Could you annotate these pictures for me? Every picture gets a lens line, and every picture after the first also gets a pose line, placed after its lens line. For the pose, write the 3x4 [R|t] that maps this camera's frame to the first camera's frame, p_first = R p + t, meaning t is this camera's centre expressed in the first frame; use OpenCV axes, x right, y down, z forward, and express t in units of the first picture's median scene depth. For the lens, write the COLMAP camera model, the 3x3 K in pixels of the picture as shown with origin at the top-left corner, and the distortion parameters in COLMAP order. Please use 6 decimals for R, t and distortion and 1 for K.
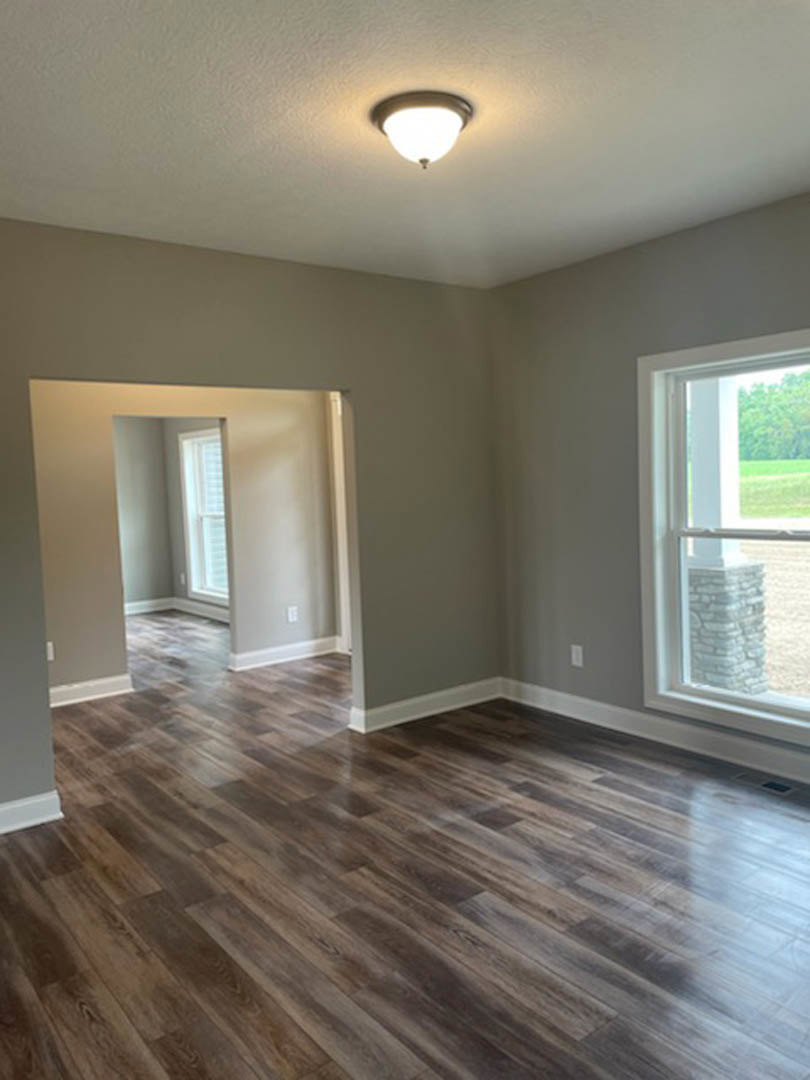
lens RADIAL K [[828.7, 0, 405.0], [0, 828.7, 540.0], [0, 0, 1]] dist [0.051769, -0.052852]
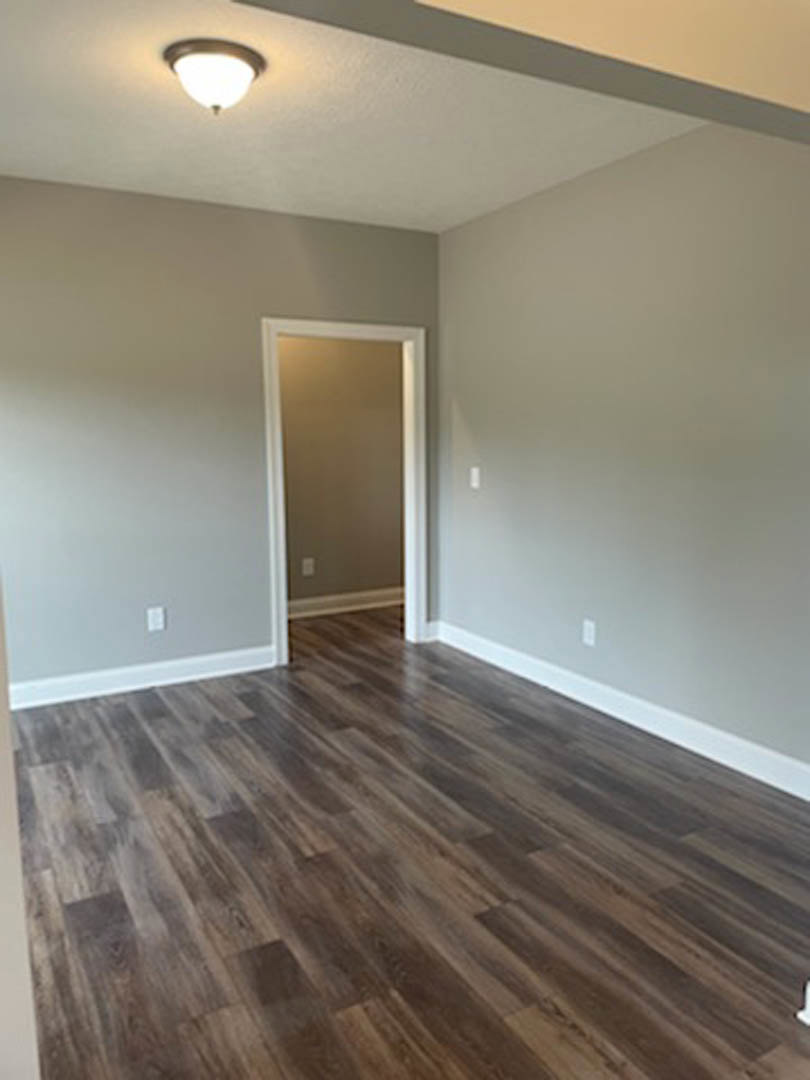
lens RADIAL K [[828.7, 0, 405.0], [0, 828.7, 540.0], [0, 0, 1]] dist [0.051769, -0.052852]
pose [[-0.989556, 0.026324, 0.141728, -0.291951], [0.055631, 0.976758, 0.207002, -0.116413], [-0.132985, 0.212724, -0.968020, 1.807705]]
